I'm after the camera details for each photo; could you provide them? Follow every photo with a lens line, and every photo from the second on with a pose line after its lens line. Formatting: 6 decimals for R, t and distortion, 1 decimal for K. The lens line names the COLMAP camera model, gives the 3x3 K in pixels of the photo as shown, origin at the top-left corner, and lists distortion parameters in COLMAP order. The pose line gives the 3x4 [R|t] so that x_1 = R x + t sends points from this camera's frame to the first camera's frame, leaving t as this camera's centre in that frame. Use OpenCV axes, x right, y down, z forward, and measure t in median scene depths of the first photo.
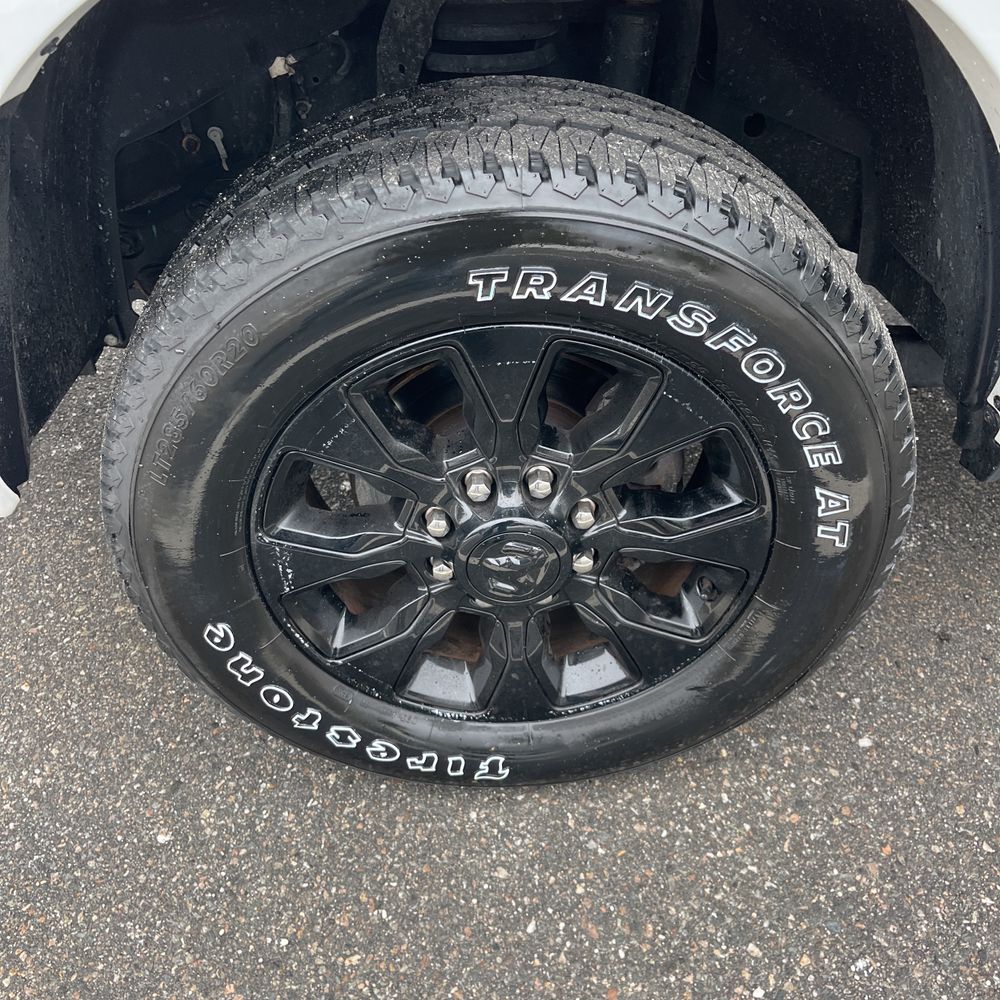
lens RADIAL K [[1003.5, 0, 501.9], [0, 1003.5, 483.8], [0, 0, 1]] dist [0.021855, 0.005997]
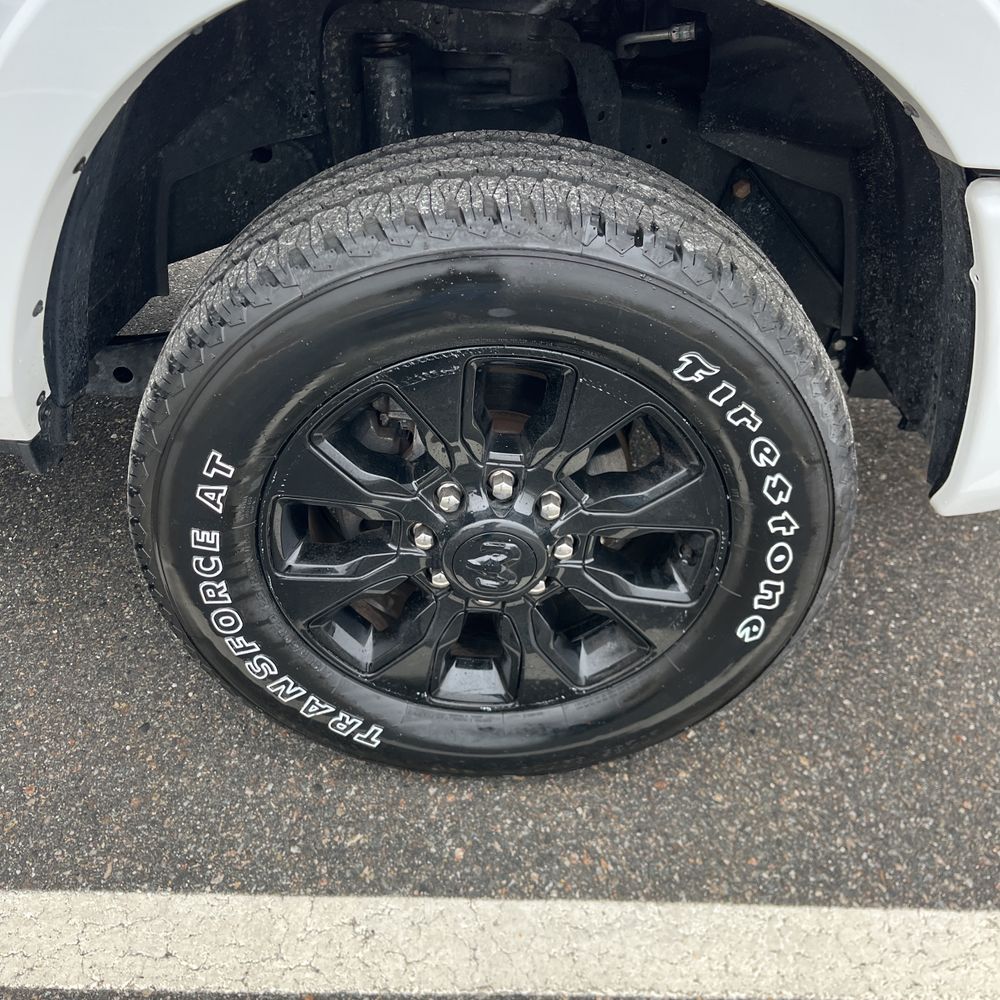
lens RADIAL K [[1003.5, 0, 501.9], [0, 1003.5, 483.8], [0, 0, 1]] dist [0.021855, 0.005997]
pose [[-0.823931, -0.442357, -0.354200, 0.465769], [0.475871, -0.200698, -0.856310, 1.126100], [0.307708, -0.874094, 0.375866, 0.700425]]
